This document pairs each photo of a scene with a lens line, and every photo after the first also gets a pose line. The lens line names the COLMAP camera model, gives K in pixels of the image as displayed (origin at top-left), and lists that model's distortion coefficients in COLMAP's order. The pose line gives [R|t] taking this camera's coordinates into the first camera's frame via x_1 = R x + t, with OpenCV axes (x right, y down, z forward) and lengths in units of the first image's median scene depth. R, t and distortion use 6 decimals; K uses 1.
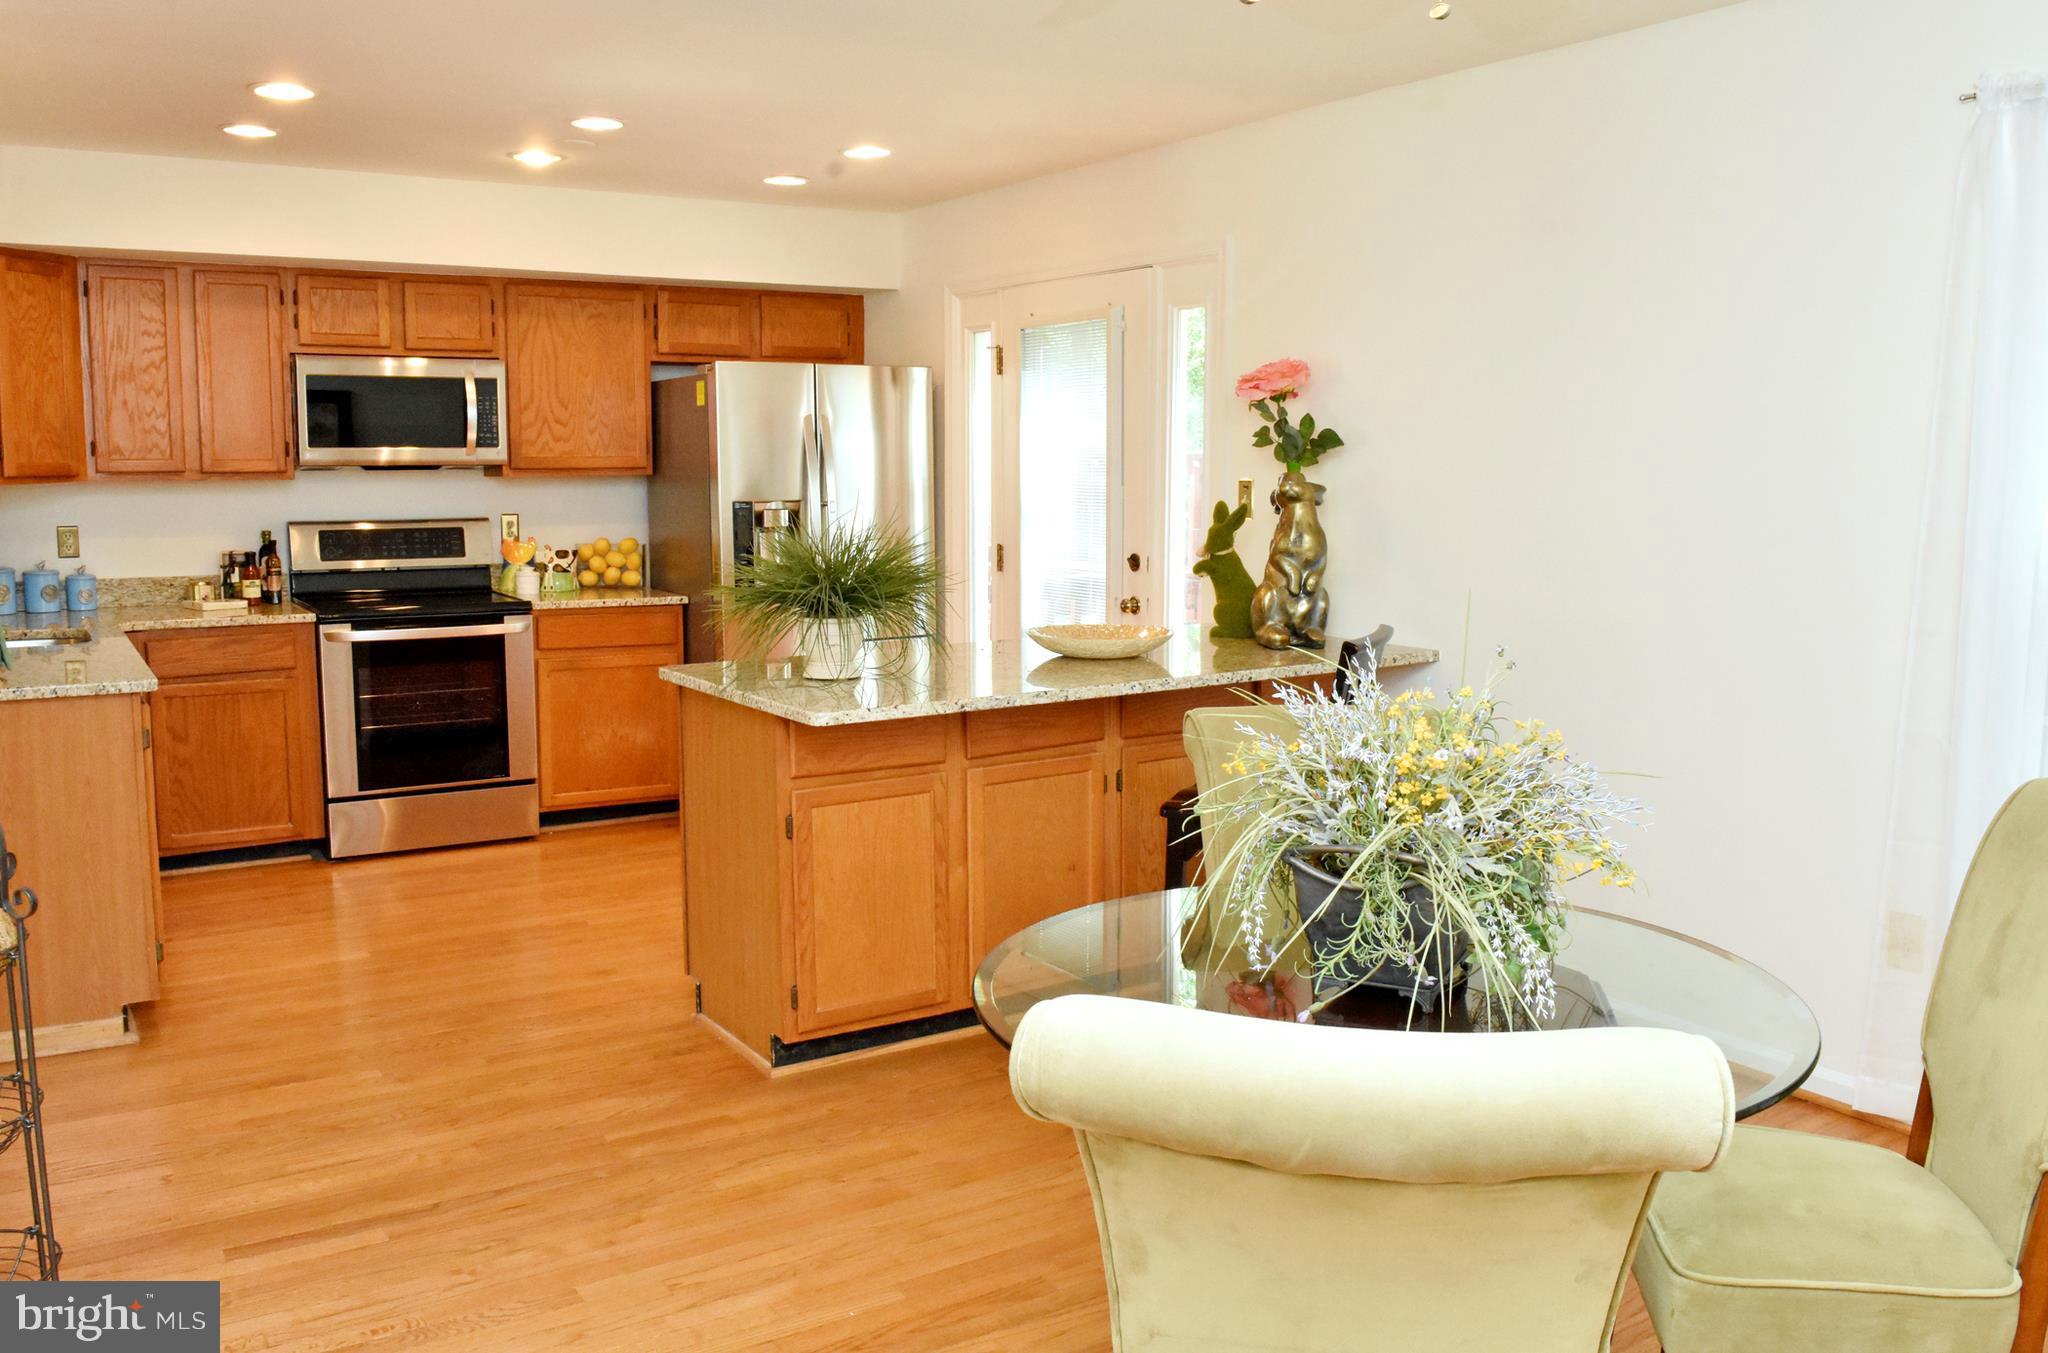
lens RADIAL K [[1739.4, 0, 1024.0], [0, 1739.4, 676.5], [0, 0, 1]] dist [-0.093224, 0.005560]
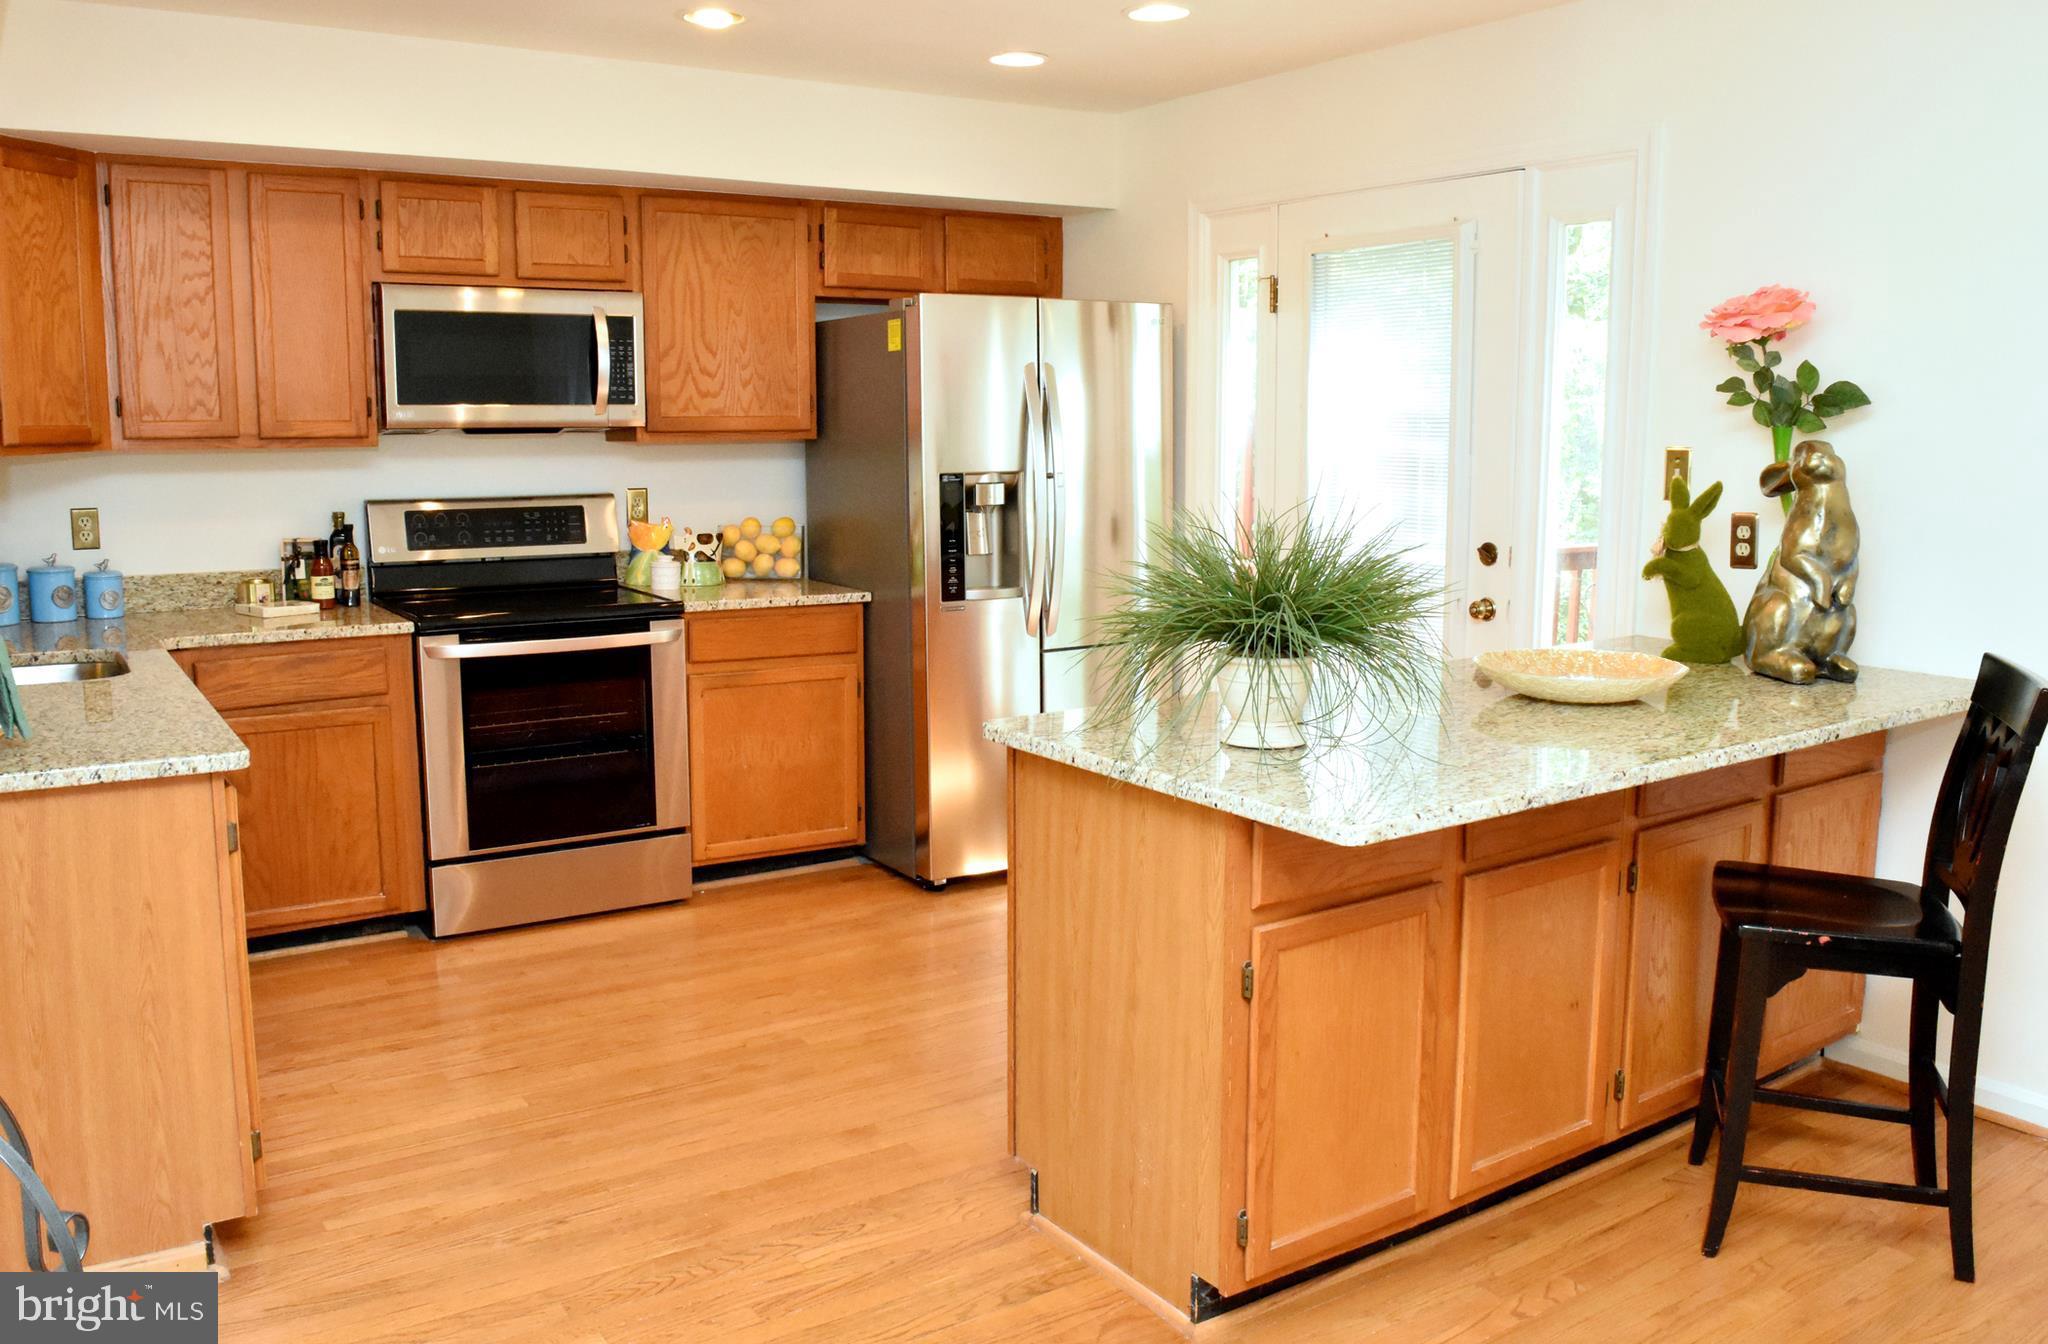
lens RADIAL K [[1739.4, 0, 1024.0], [0, 1739.4, 672.0], [0, 0, 1]] dist [-0.093224, 0.005560]
pose [[0.999948, -0.003883, 0.009441, -0.144838], [0.003688, 0.999780, 0.020636, -0.028621], [-0.009519, -0.020600, 0.999742, 0.223039]]
